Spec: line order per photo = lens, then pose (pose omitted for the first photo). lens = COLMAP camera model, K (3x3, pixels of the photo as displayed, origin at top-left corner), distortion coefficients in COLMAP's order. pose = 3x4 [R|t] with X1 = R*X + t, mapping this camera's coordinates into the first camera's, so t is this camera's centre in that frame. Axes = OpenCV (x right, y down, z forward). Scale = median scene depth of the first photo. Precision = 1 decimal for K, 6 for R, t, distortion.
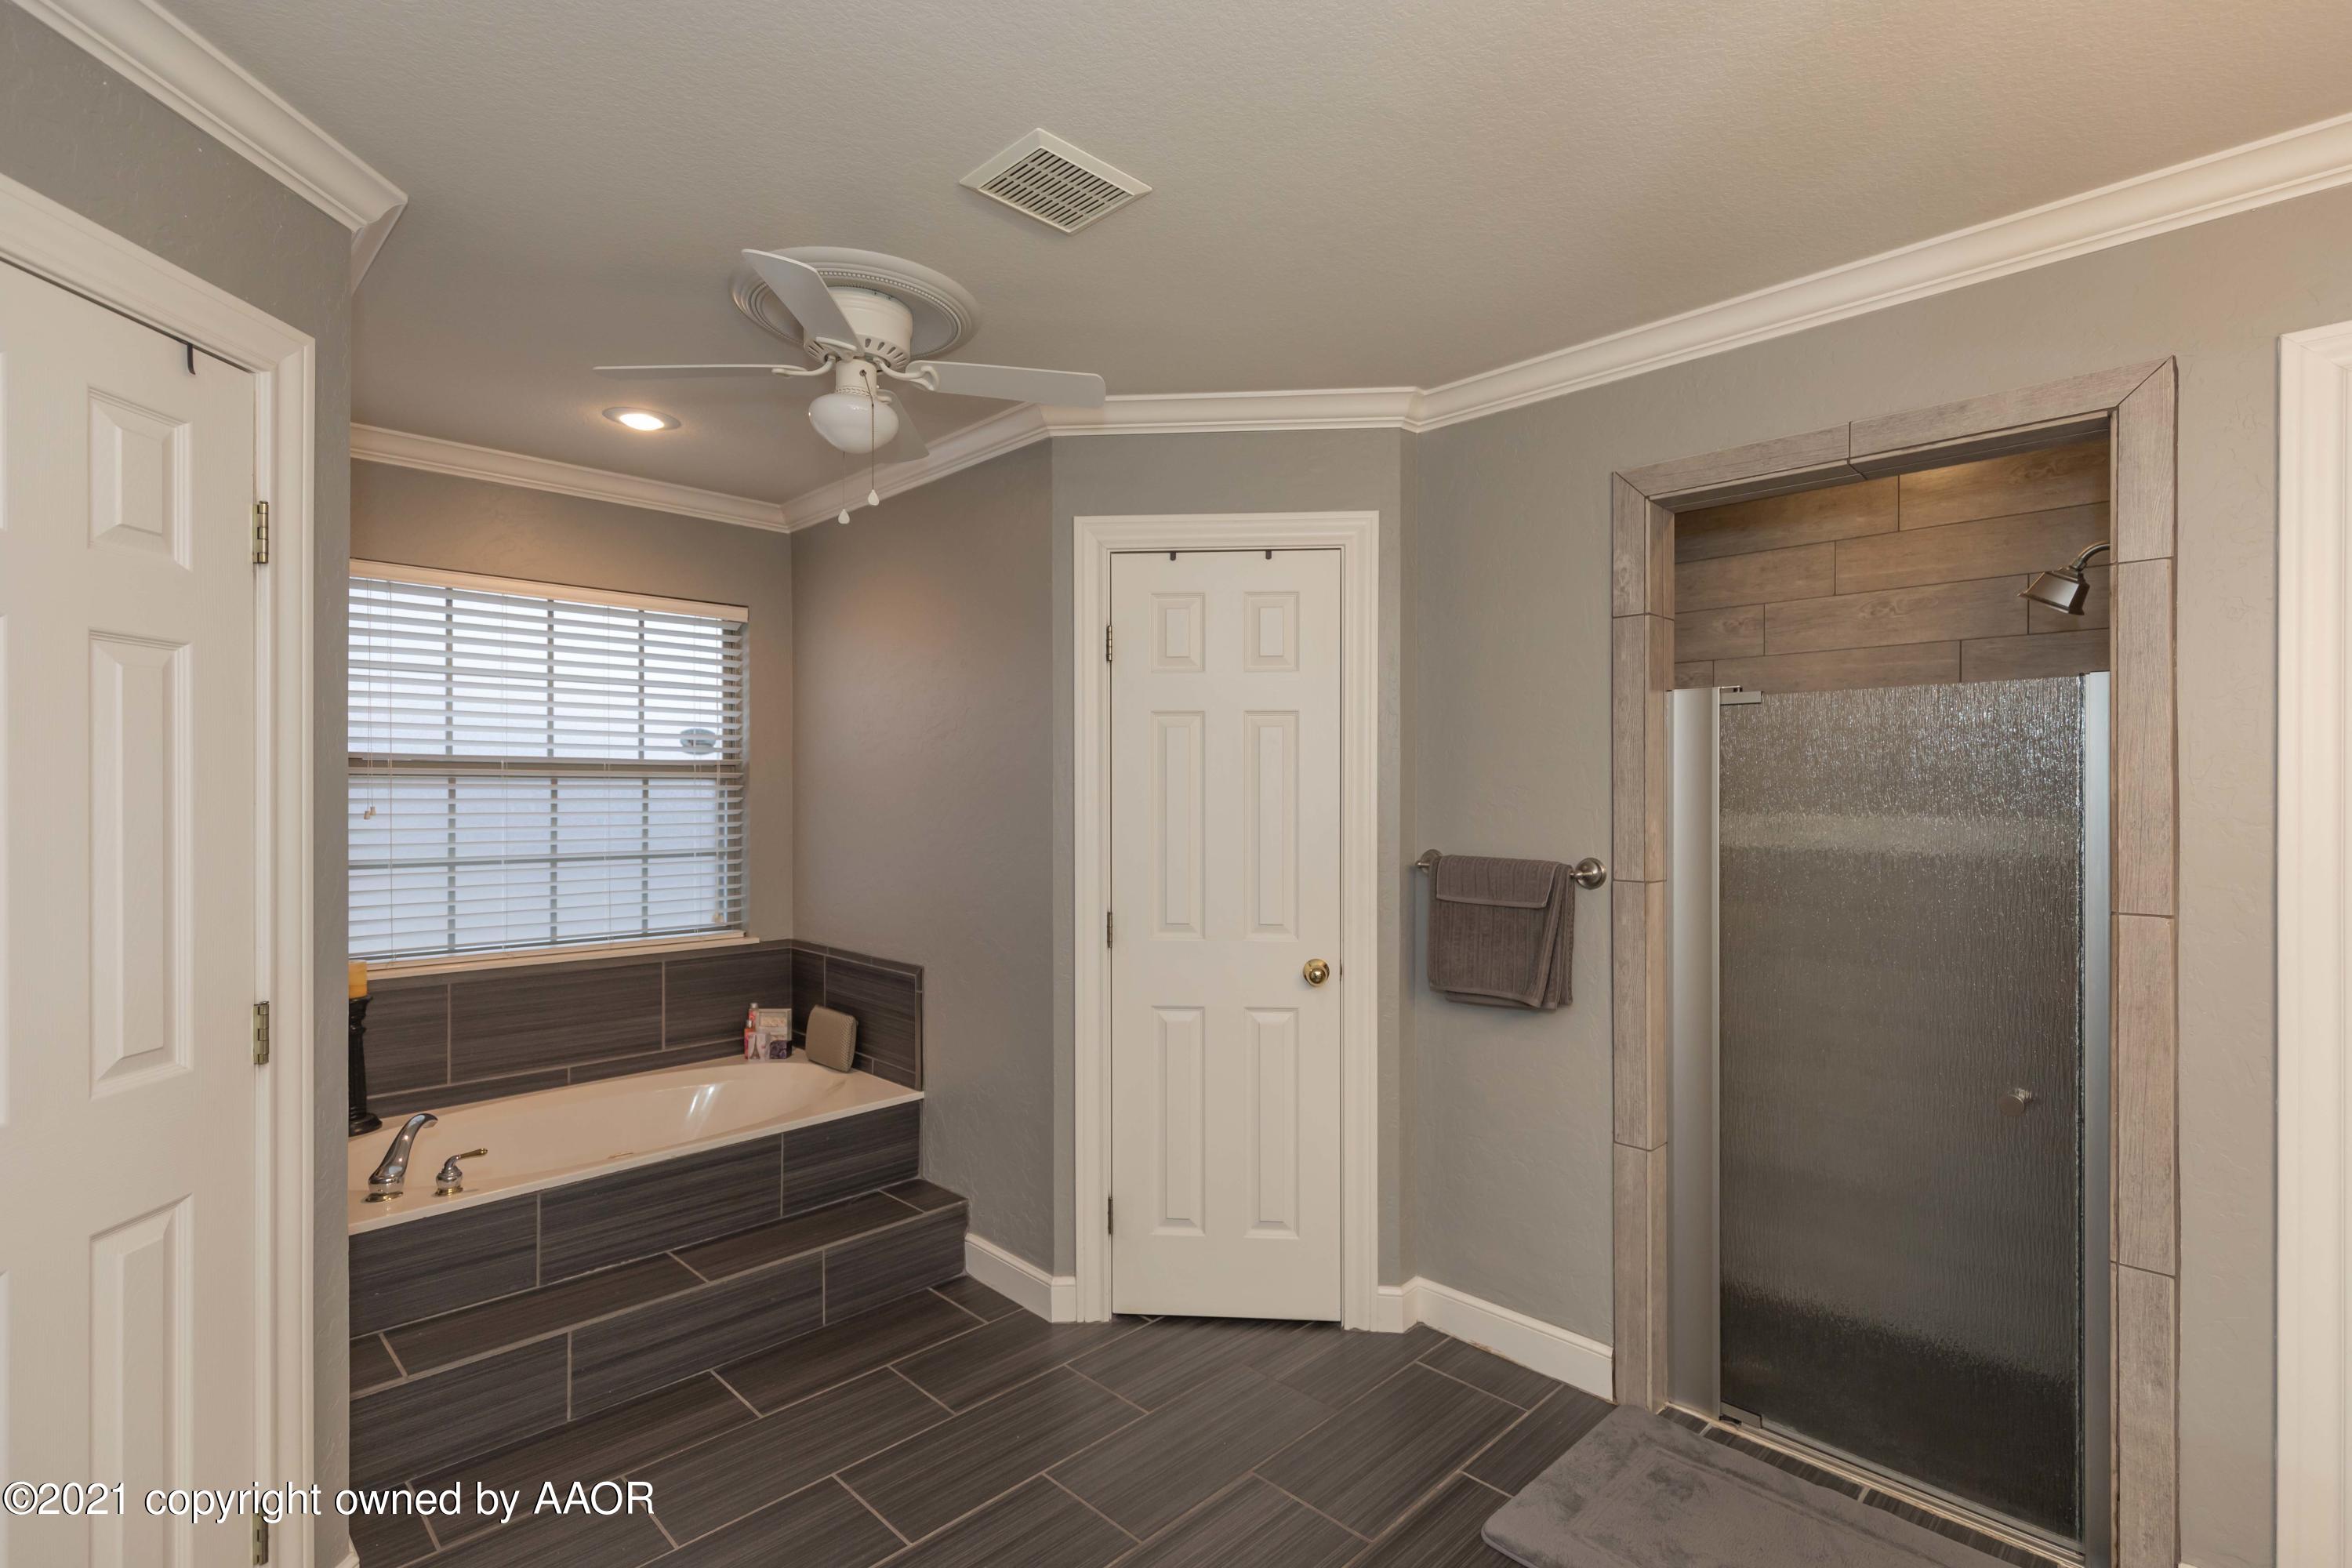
lens RADIAL K [[1079.3, 0, 1180.1], [0, 1079.3, 796.2], [0, 0, 1]] dist [0.013979, -0.001336]
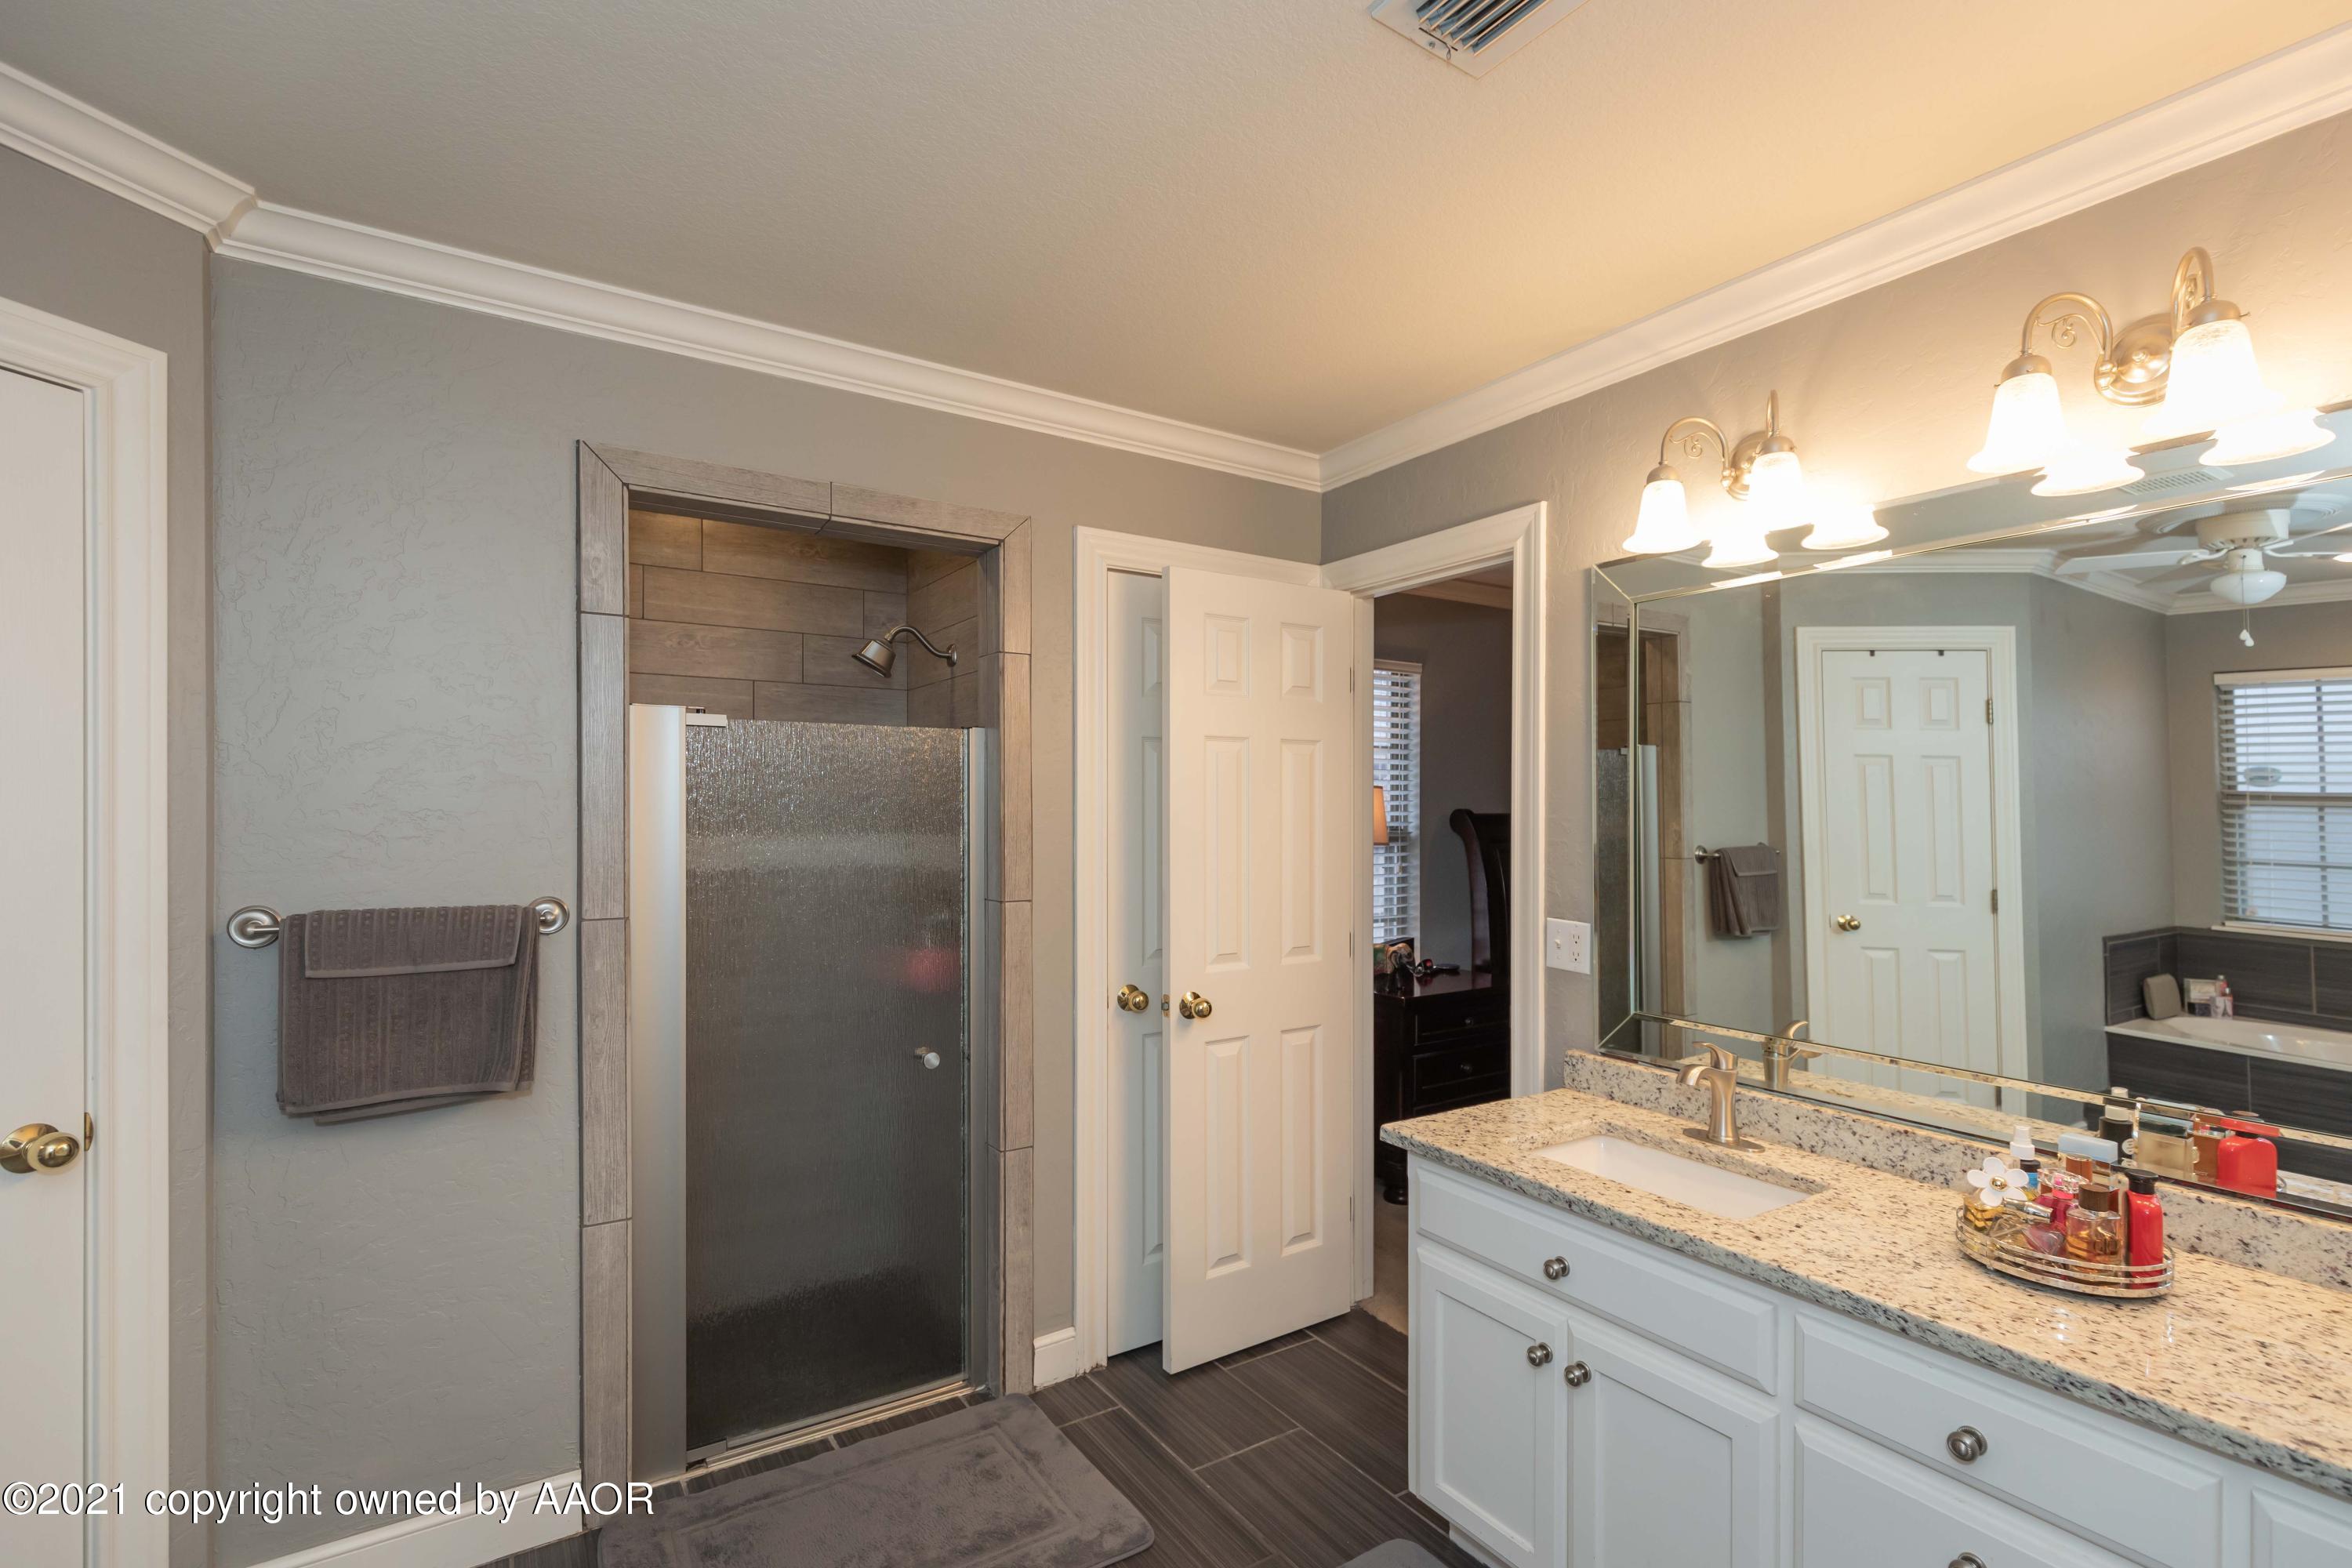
lens RADIAL K [[1079.3, 0, 1183.5], [0, 1079.3, 814.3], [0, 0, 1]] dist [0.013979, -0.001336]
pose [[0.216254, -0.007084, 0.976312, -0.342440], [0.002734, 0.999974, 0.006650, -0.010711], [-0.976333, 0.001232, 0.216267, 0.365819]]
